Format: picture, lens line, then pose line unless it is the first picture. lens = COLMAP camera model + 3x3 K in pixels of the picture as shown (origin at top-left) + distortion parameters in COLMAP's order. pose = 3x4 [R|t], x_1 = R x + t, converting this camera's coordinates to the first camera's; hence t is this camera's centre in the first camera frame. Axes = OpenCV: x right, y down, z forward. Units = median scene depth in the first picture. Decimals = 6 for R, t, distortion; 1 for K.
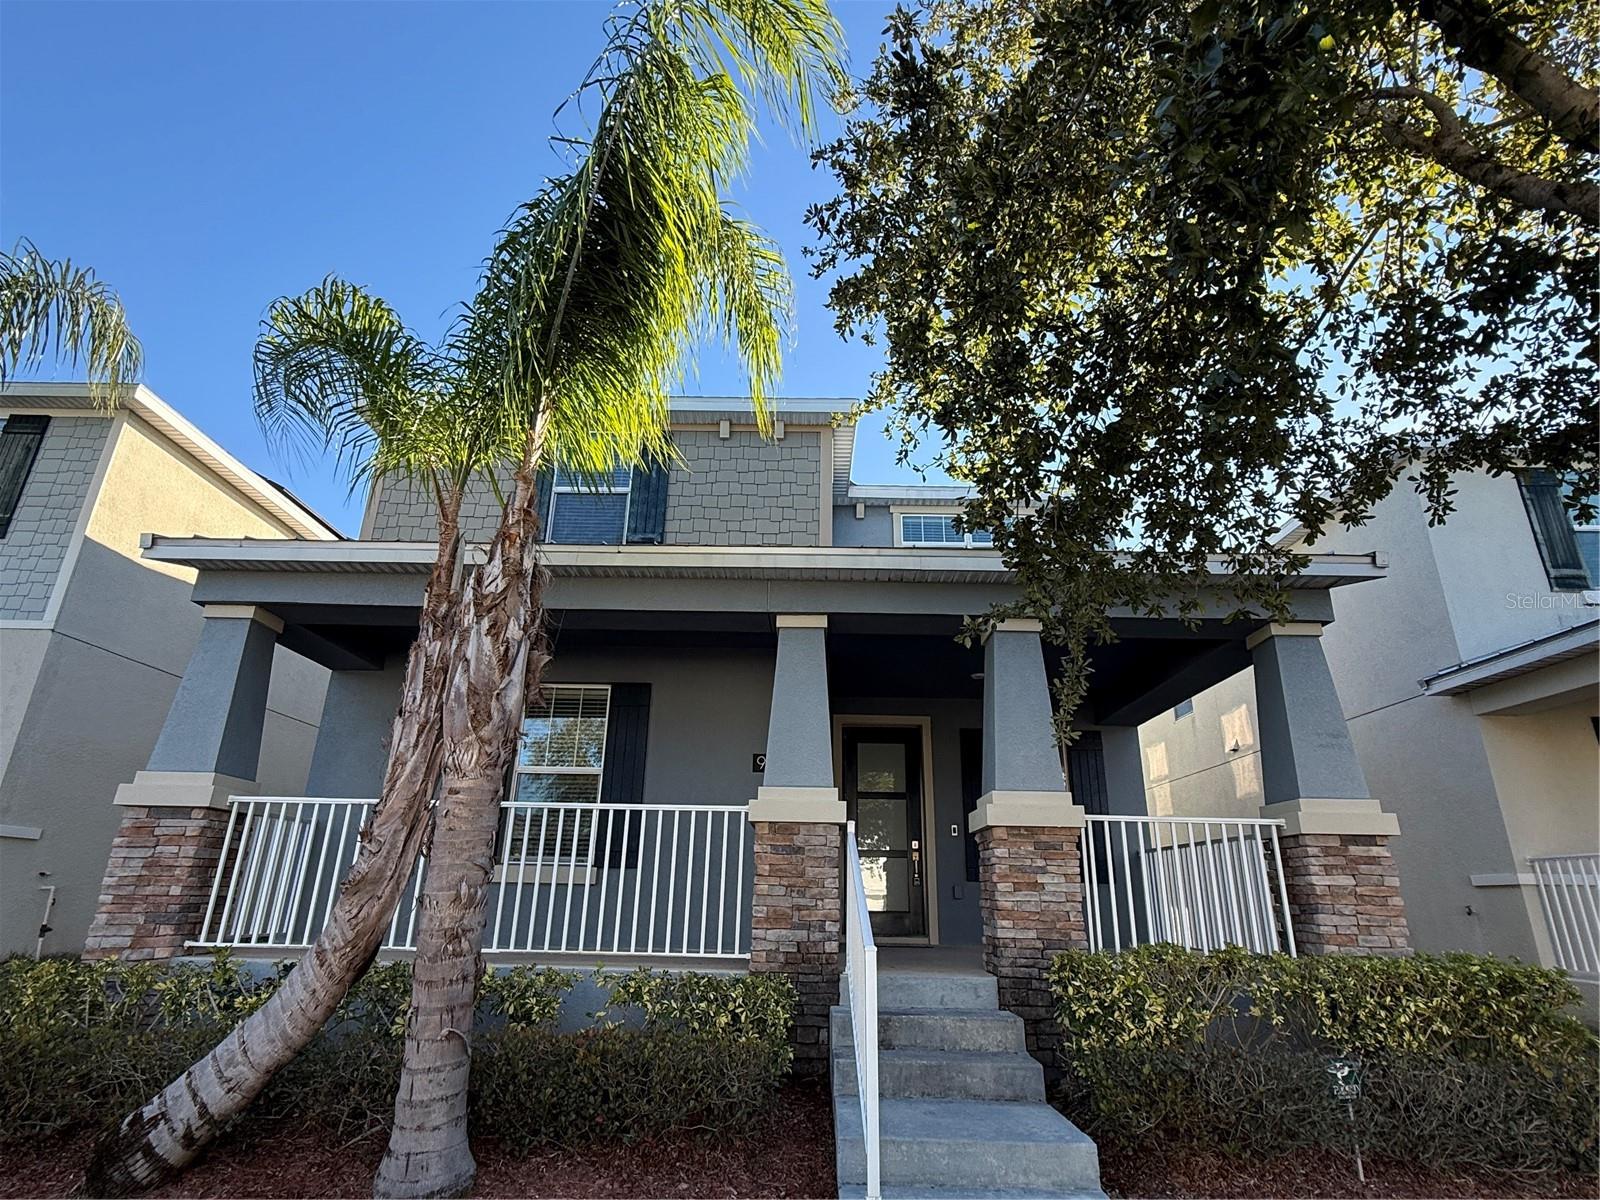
lens RADIAL K [[823.2, 0, 808.7], [0, 823.2, 611.7], [0, 0, 1]] dist [0.004340, -0.001968]
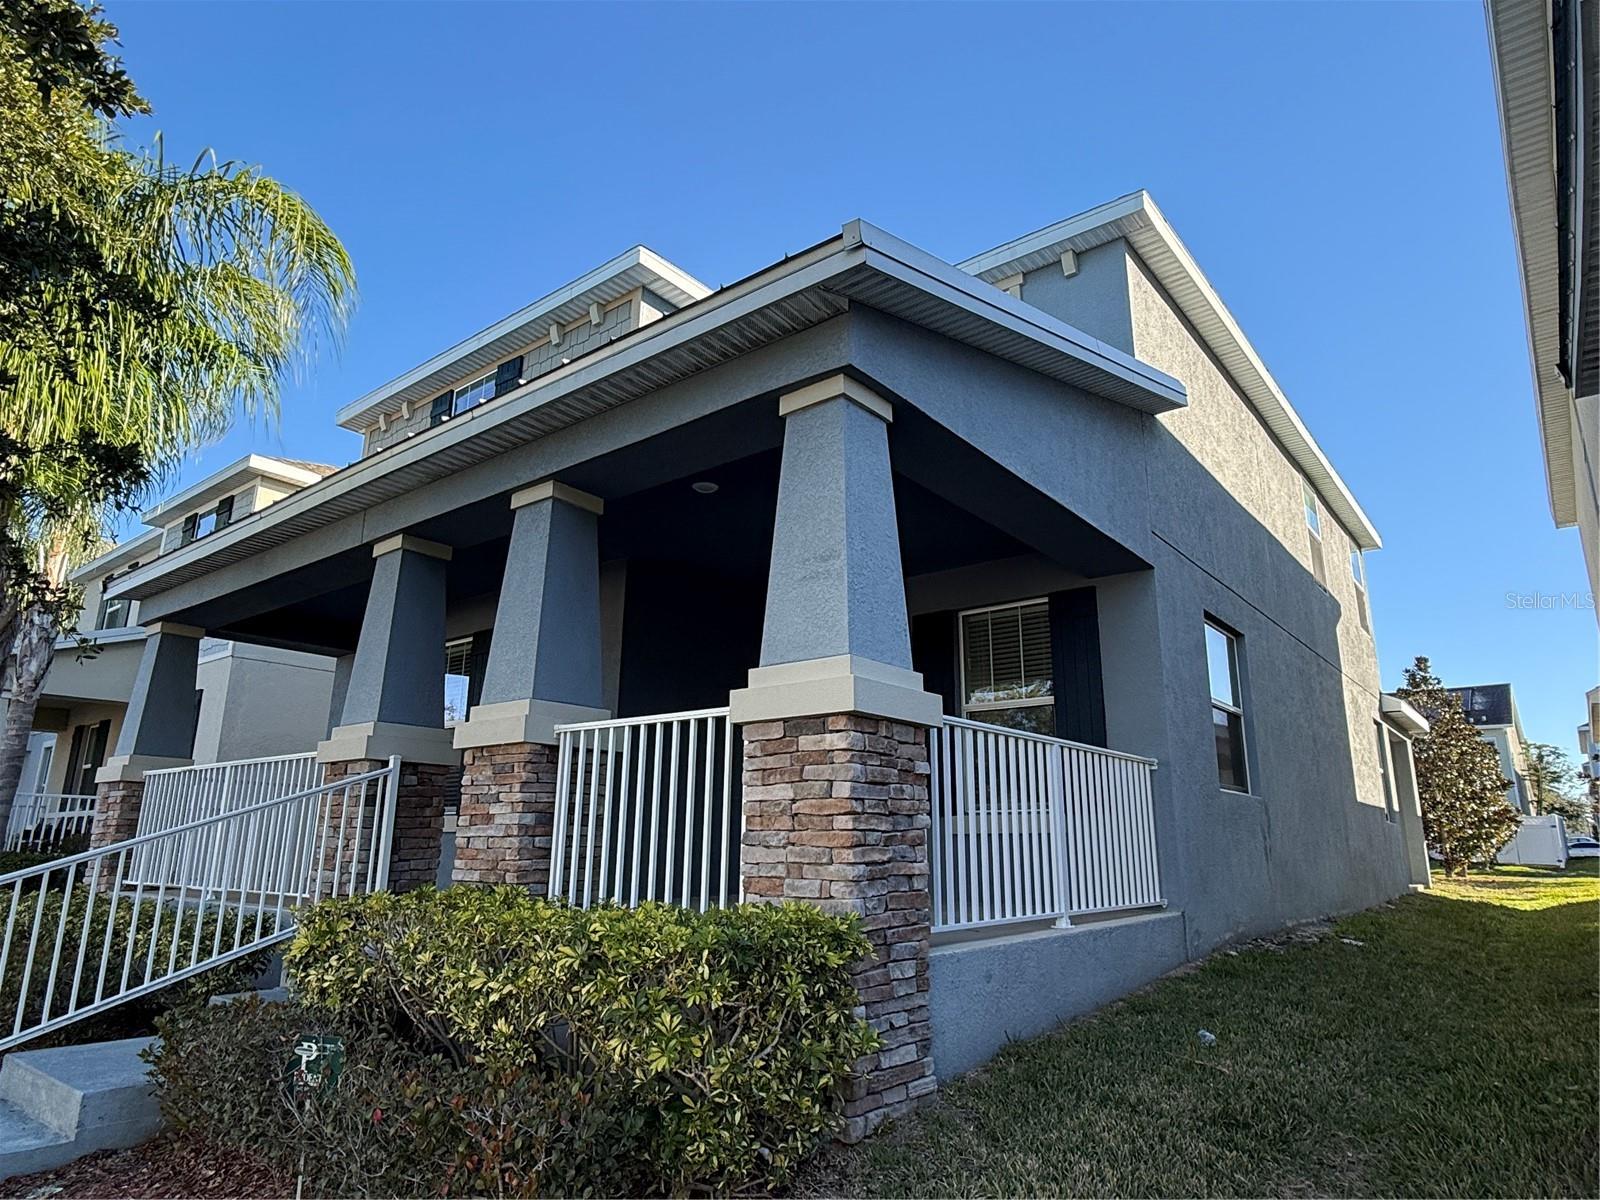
lens RADIAL K [[962.6, 0, 789.8], [0, 962.6, 591.2], [0, 0, 1]] dist [0.005550, 0.002837]
pose [[0.774451, -0.176327, -0.607565, 1.096159], [0.221004, 0.975272, -0.001333, 0.179277], [0.592776, -0.133242, 0.794269, 0.446642]]
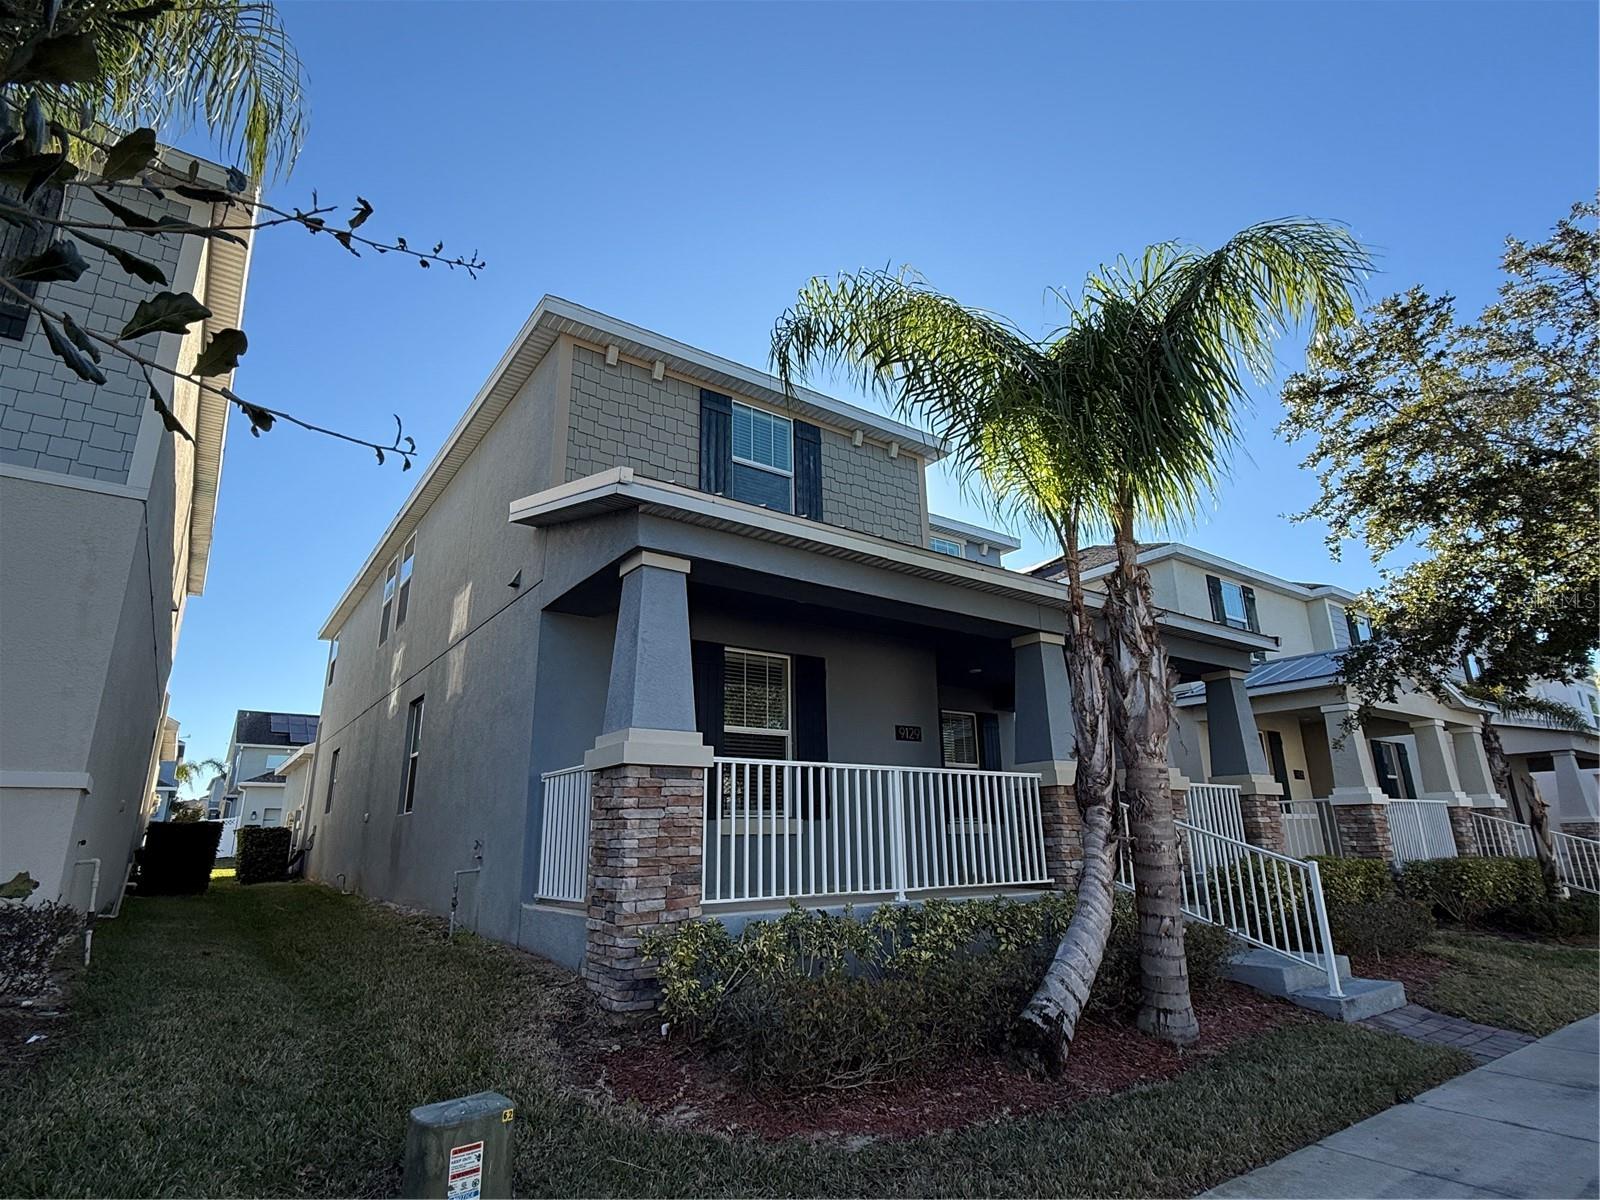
lens RADIAL K [[823.2, 0, 791.2], [0, 823.2, 600.5], [0, 0, 1]] dist [0.004340, -0.001968]
pose [[0.807707, 0.132557, 0.574490, -1.269940], [-0.165926, 0.986121, 0.005748, 0.014901], [-0.565755, -0.099966, 0.818492, 0.147916]]
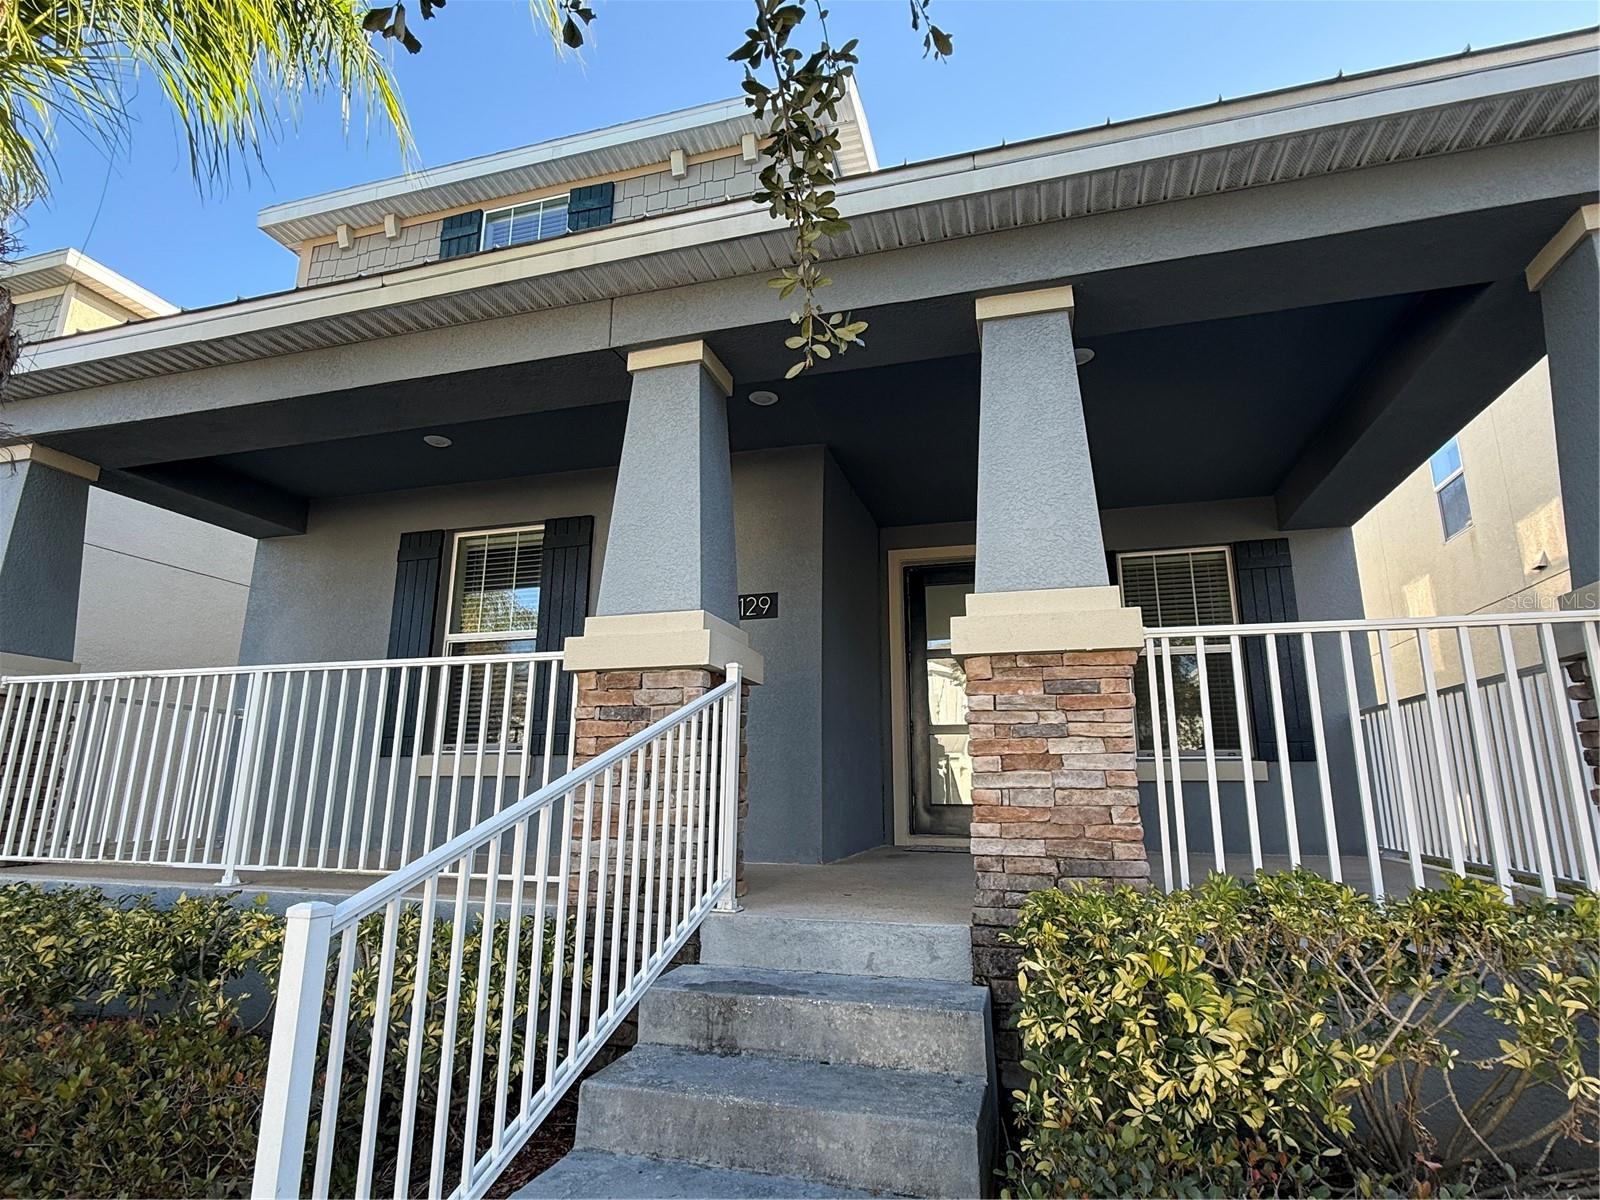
lens RADIAL K [[823.2, 0, 808.8], [0, 823.2, 608.3], [0, 0, 1]] dist [0.004340, -0.001968]
pose [[0.961809, -0.073676, -0.263621, 0.270740], [0.104140, 0.989162, 0.103502, 0.161597], [0.253139, -0.127003, 0.959057, 0.454534]]
